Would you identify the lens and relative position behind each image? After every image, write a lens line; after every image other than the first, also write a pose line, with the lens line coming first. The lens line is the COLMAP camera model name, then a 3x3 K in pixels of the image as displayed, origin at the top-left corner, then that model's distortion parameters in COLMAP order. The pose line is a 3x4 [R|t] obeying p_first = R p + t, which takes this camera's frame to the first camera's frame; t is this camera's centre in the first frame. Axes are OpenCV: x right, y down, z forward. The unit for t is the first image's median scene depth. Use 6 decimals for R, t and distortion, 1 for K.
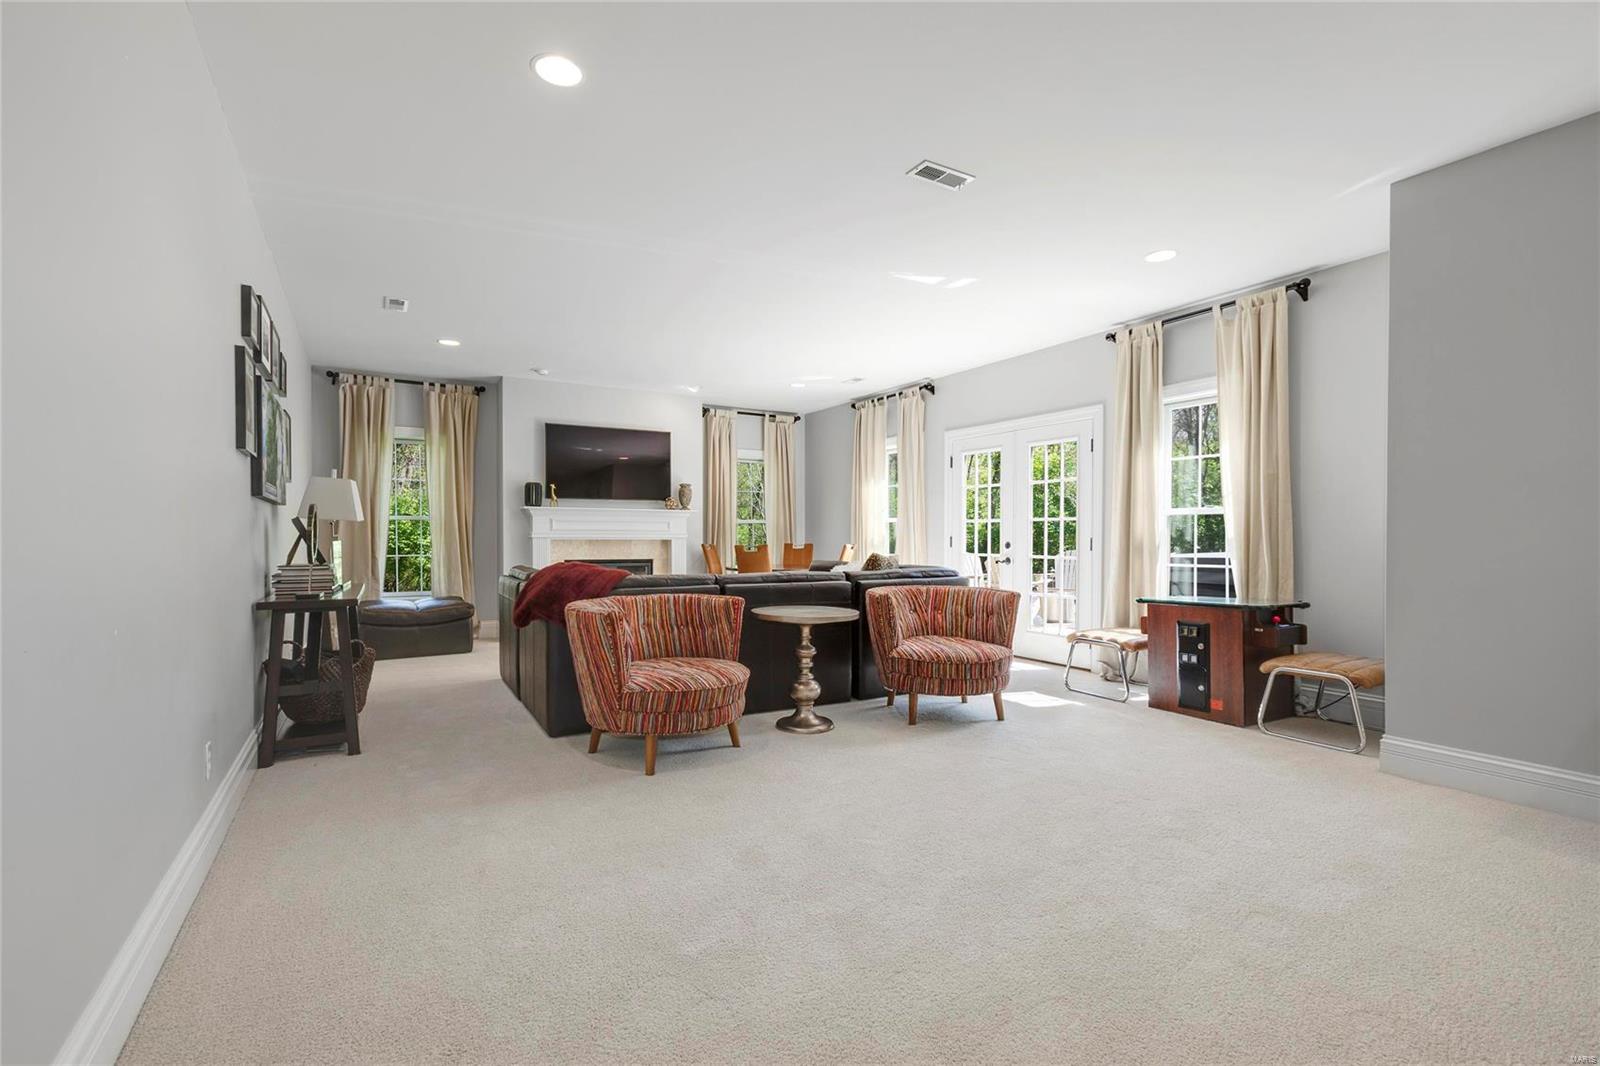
lens RADIAL K [[726.8, 0, 798.5], [0, 726.8, 536.9], [0, 0, 1]] dist [0.003260, -0.000066]
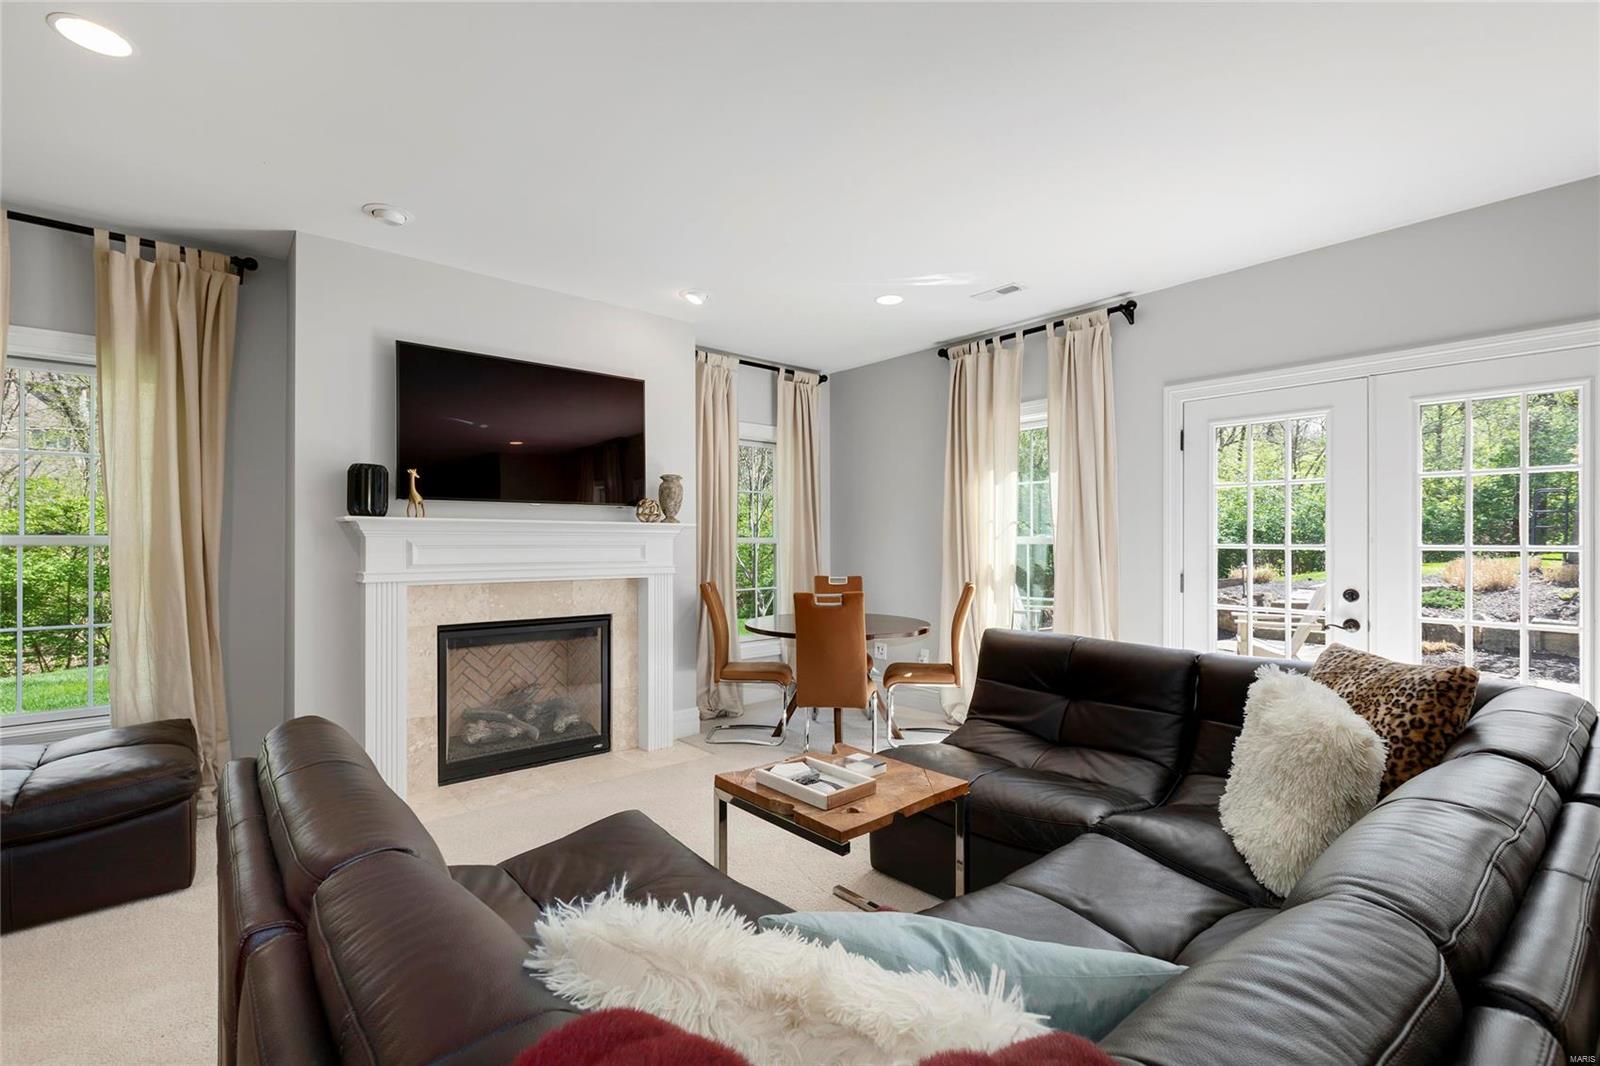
lens RADIAL K [[726.8, 0, 803.6], [0, 726.8, 531.0], [0, 0, 1]] dist [0.003260, -0.000066]
pose [[0.984219, 0.000835, 0.176953, -0.158124], [0.002056, 0.999867, -0.016152, -0.022228], [-0.176943, 0.016261, 0.984087, 0.450871]]
